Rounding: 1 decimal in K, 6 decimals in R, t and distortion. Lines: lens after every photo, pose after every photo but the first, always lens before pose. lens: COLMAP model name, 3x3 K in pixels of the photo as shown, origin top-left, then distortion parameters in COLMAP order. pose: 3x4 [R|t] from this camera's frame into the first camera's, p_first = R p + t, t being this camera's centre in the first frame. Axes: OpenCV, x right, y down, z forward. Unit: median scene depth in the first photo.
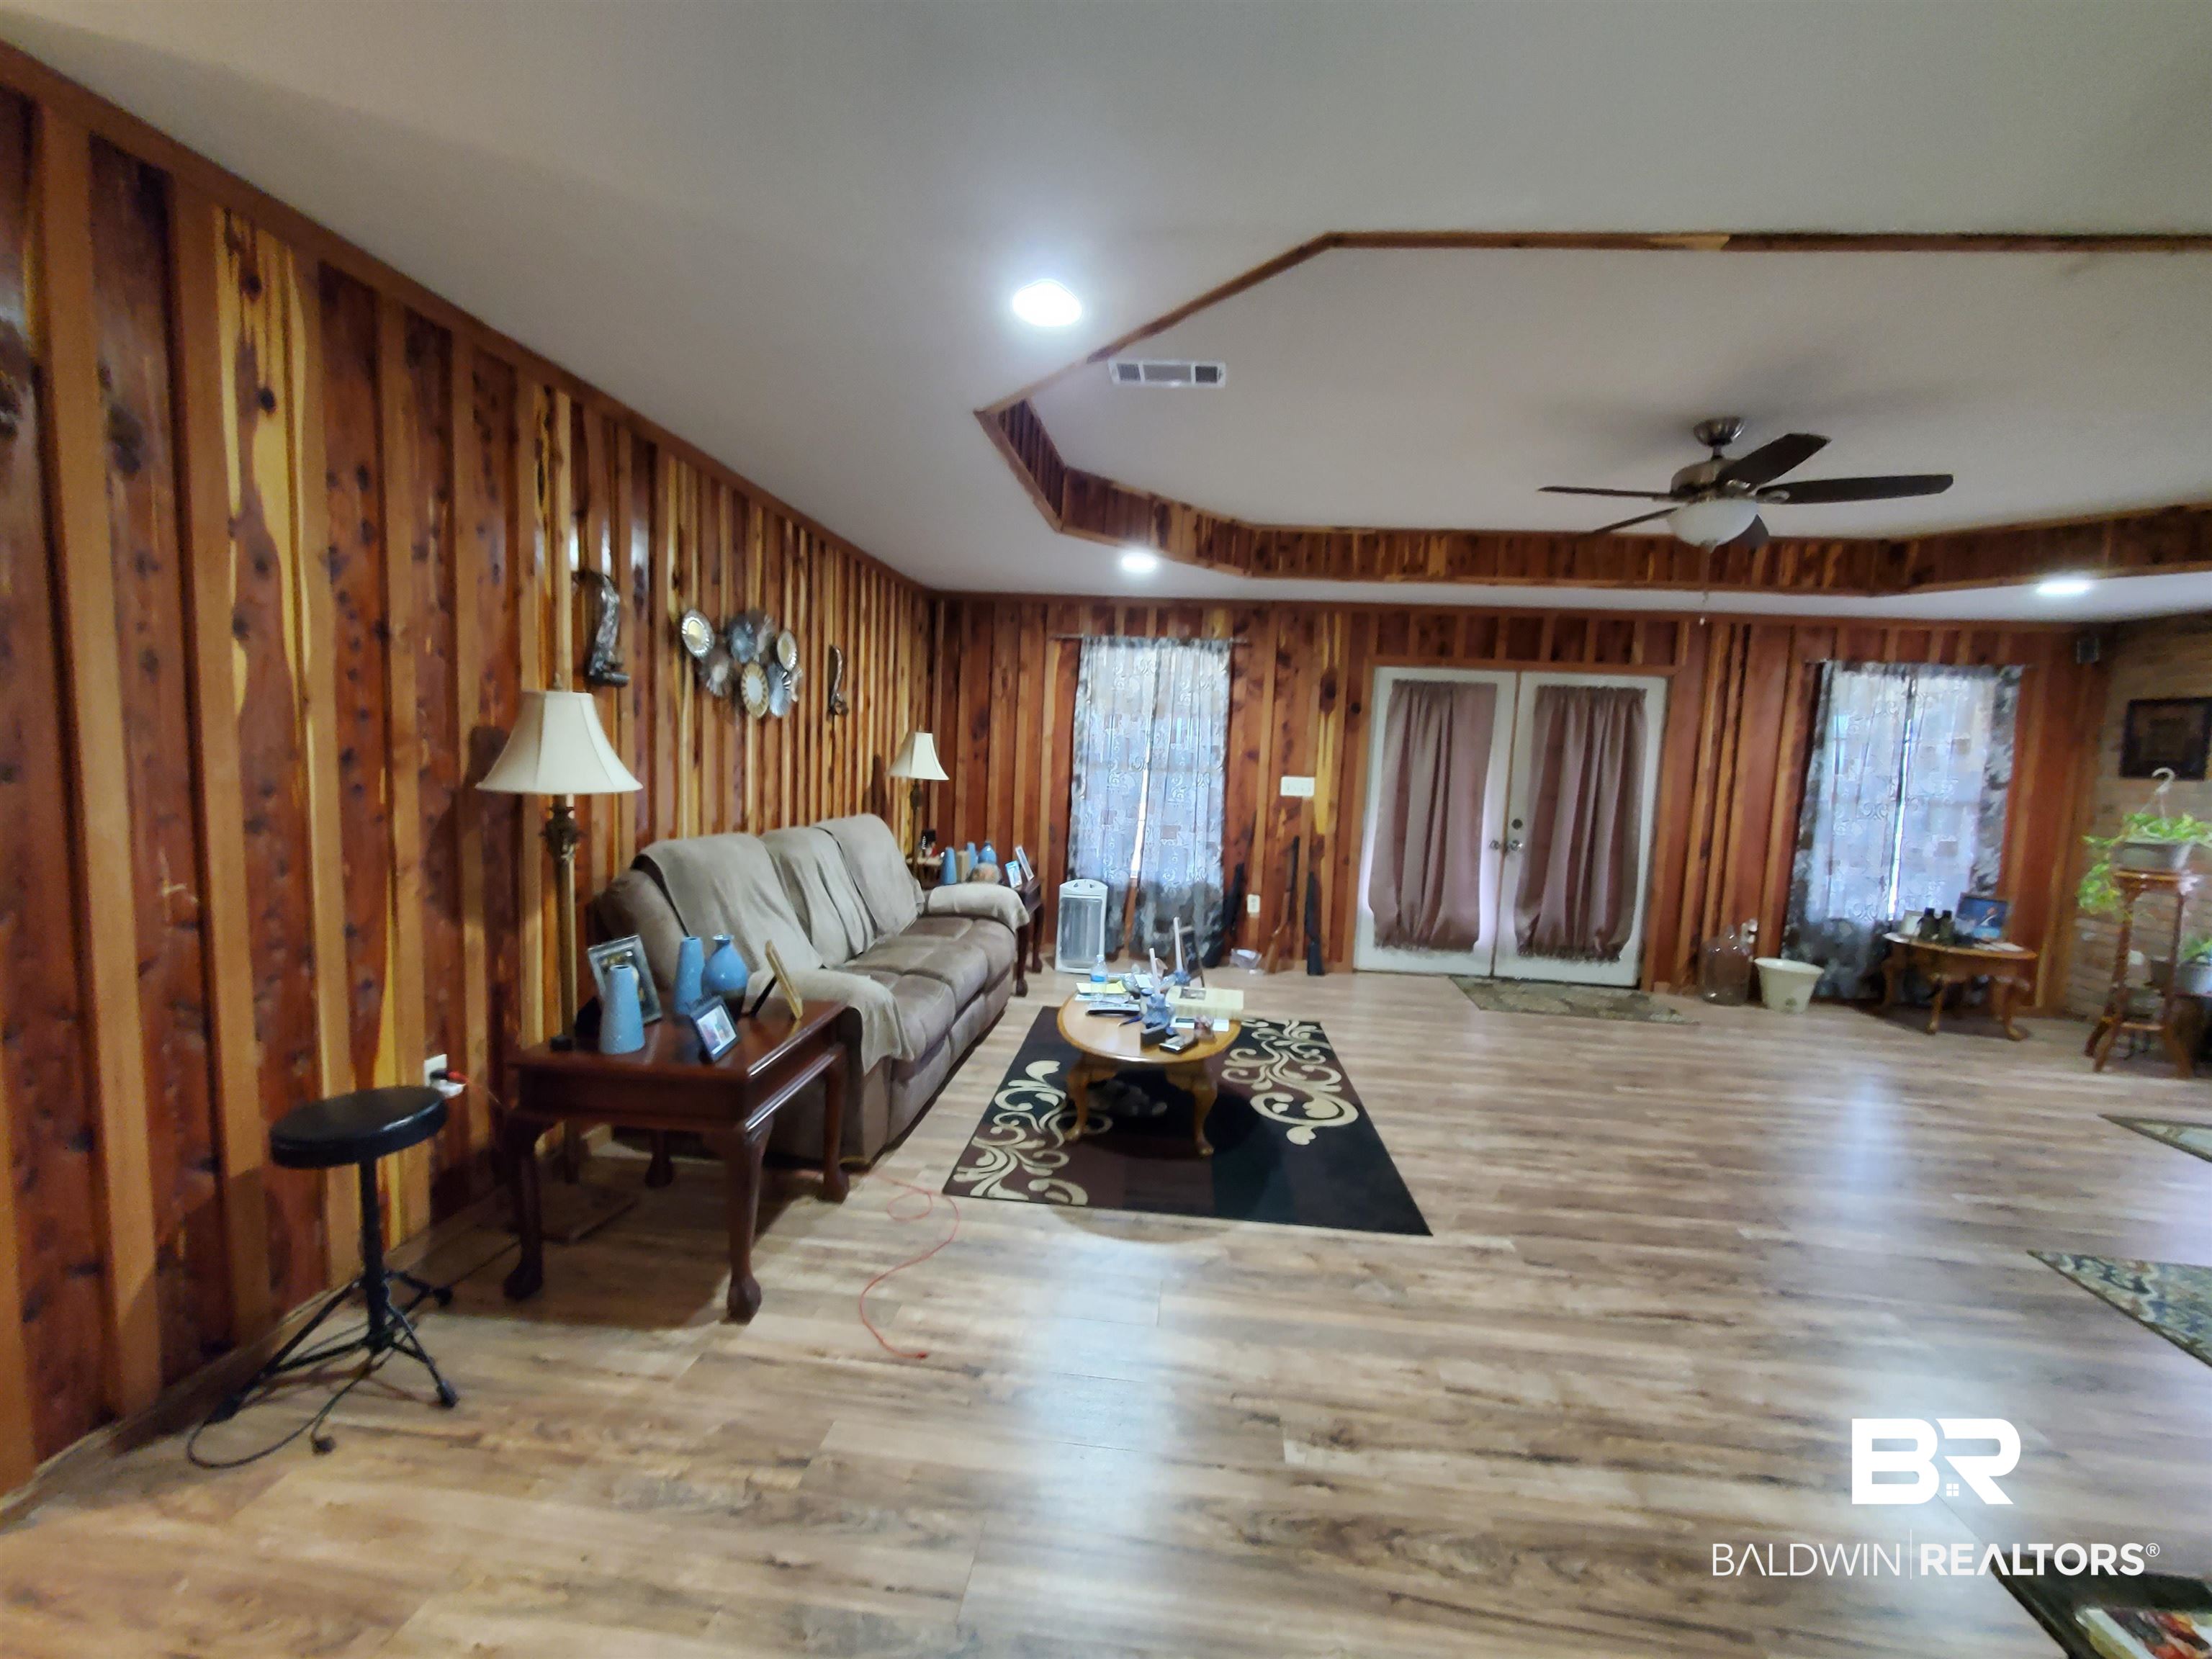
lens RADIAL K [[881.4, 0, 1118.3], [0, 881.4, 829.5], [0, 0, 1]] dist [-0.002996, -0.000368]
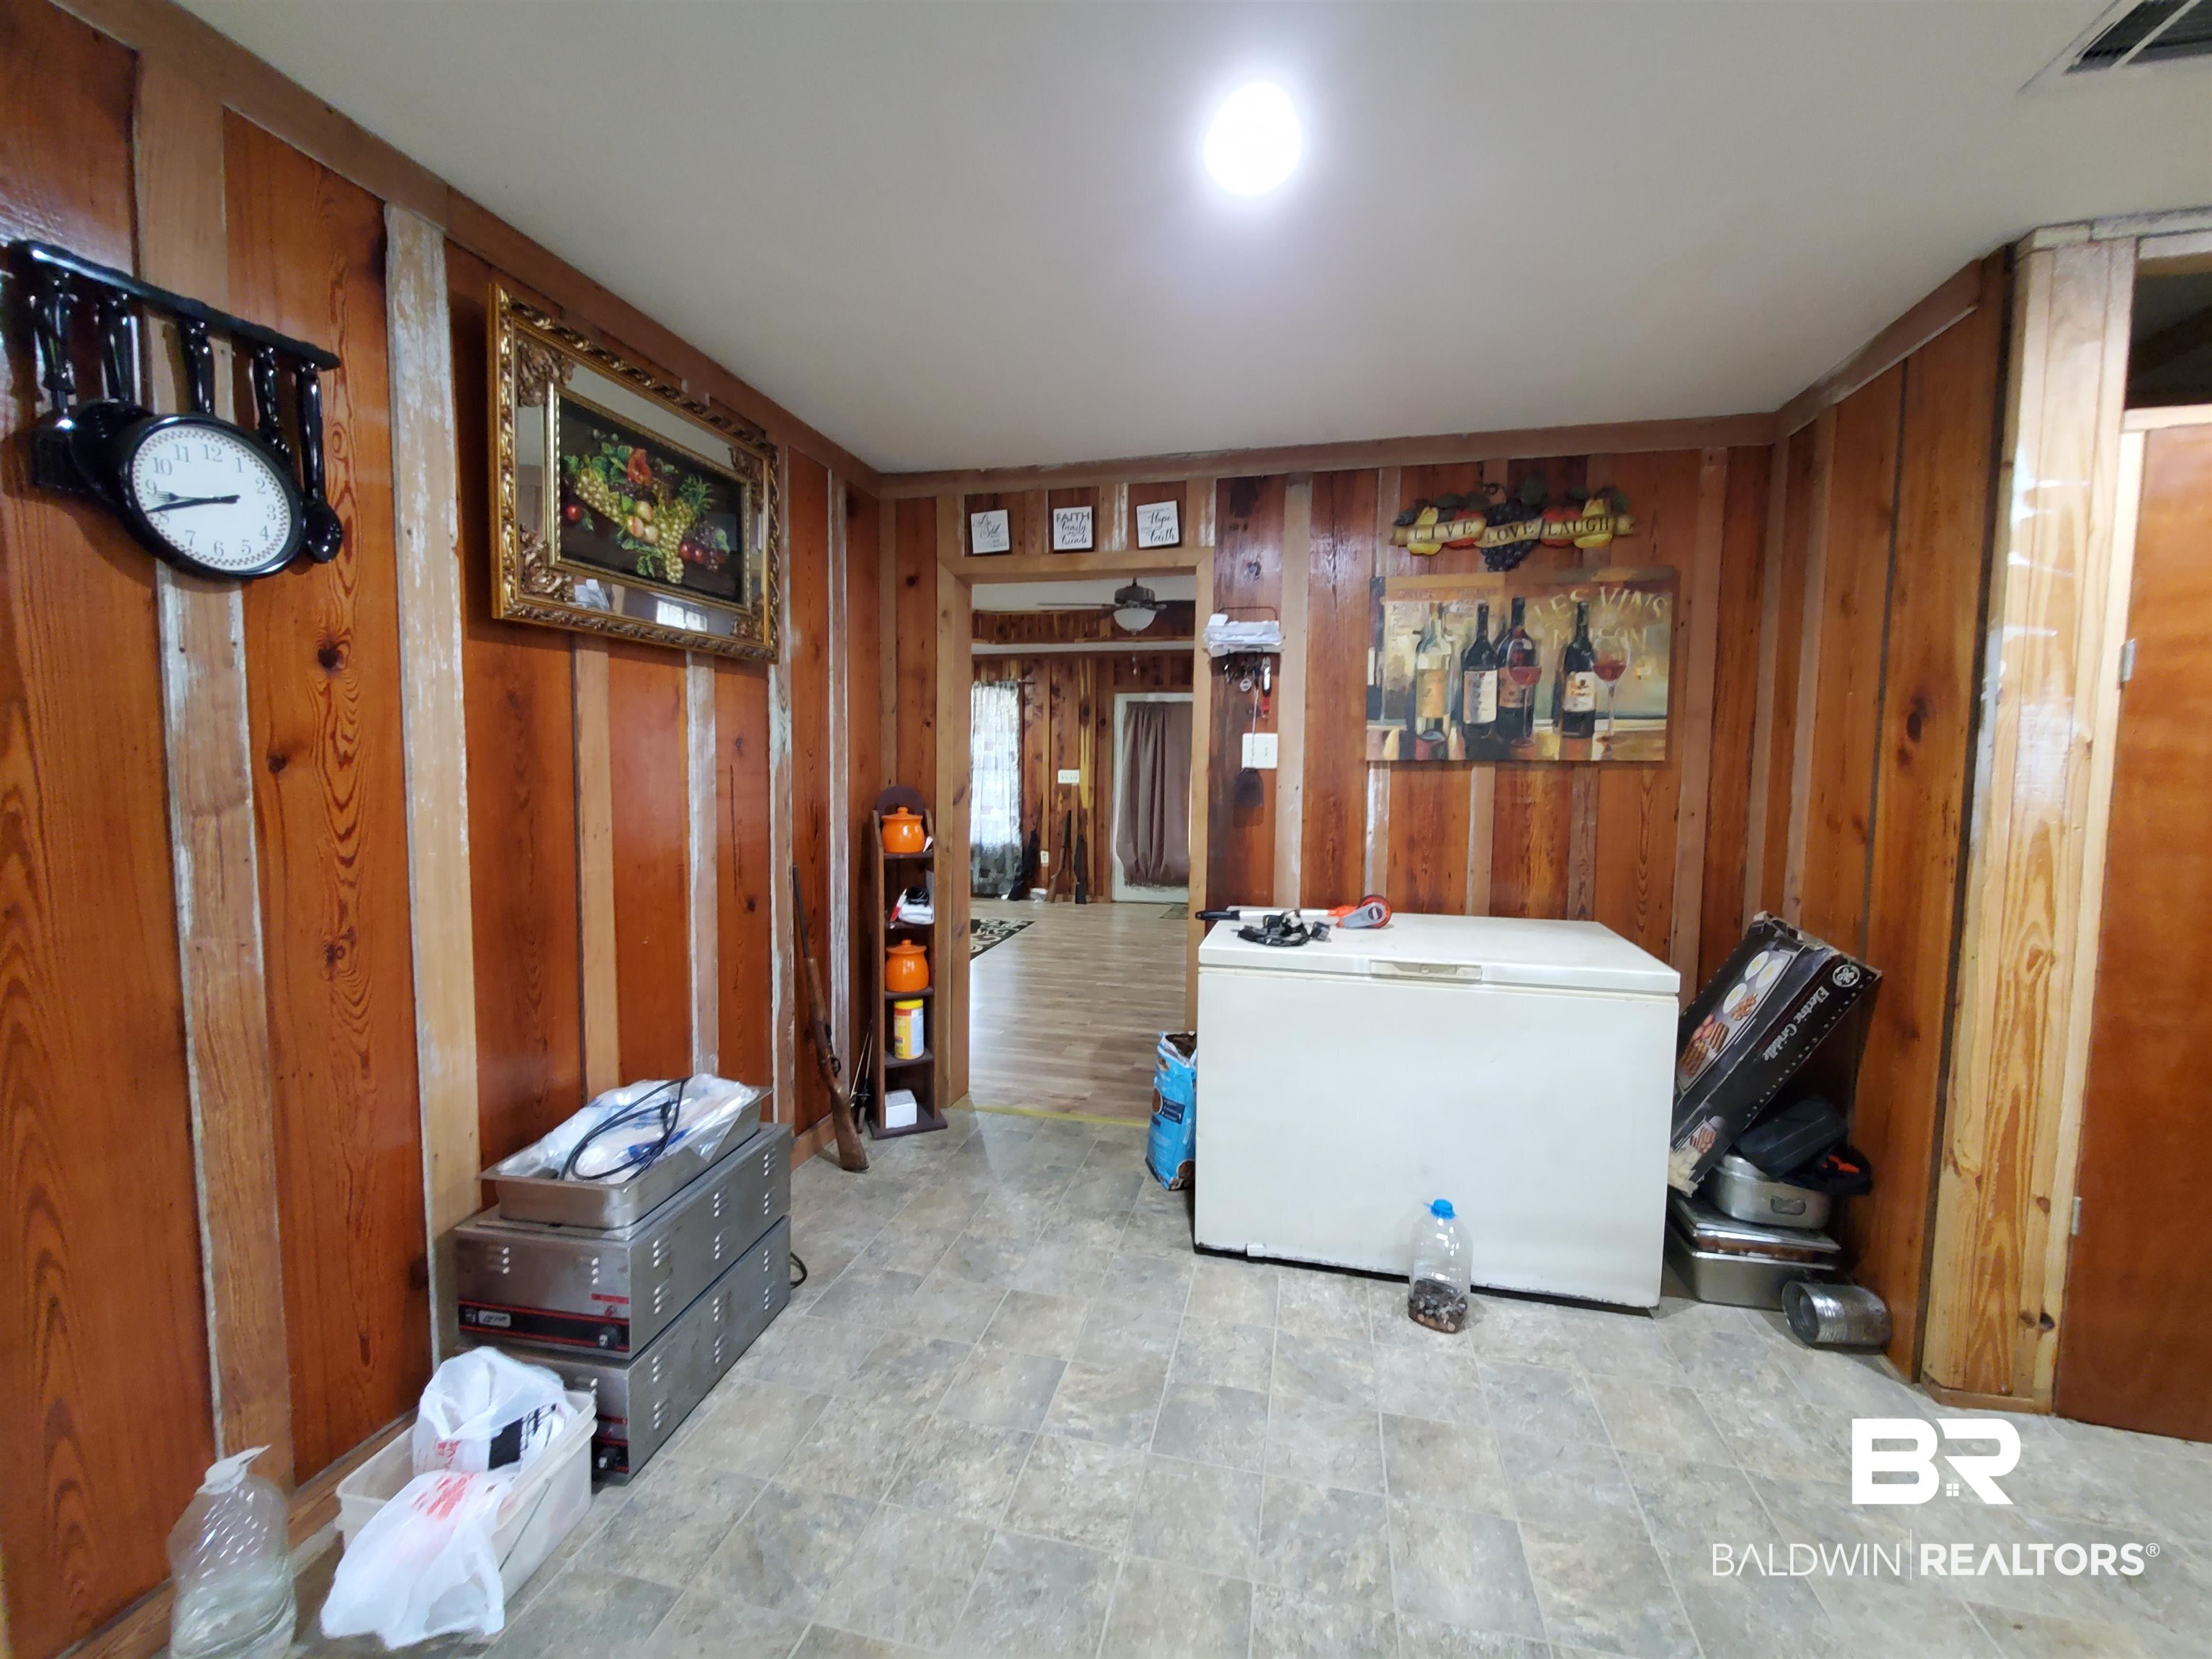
lens RADIAL K [[881.4, 0, 1118.1], [0, 881.4, 828.5], [0, 0, 1]] dist [-0.002996, -0.000368]
pose [[0.991119, -0.025033, -0.130601, 0.526468], [0.022438, 0.999521, -0.021306, 0.078984], [0.131072, 0.018186, 0.991206, -0.500854]]
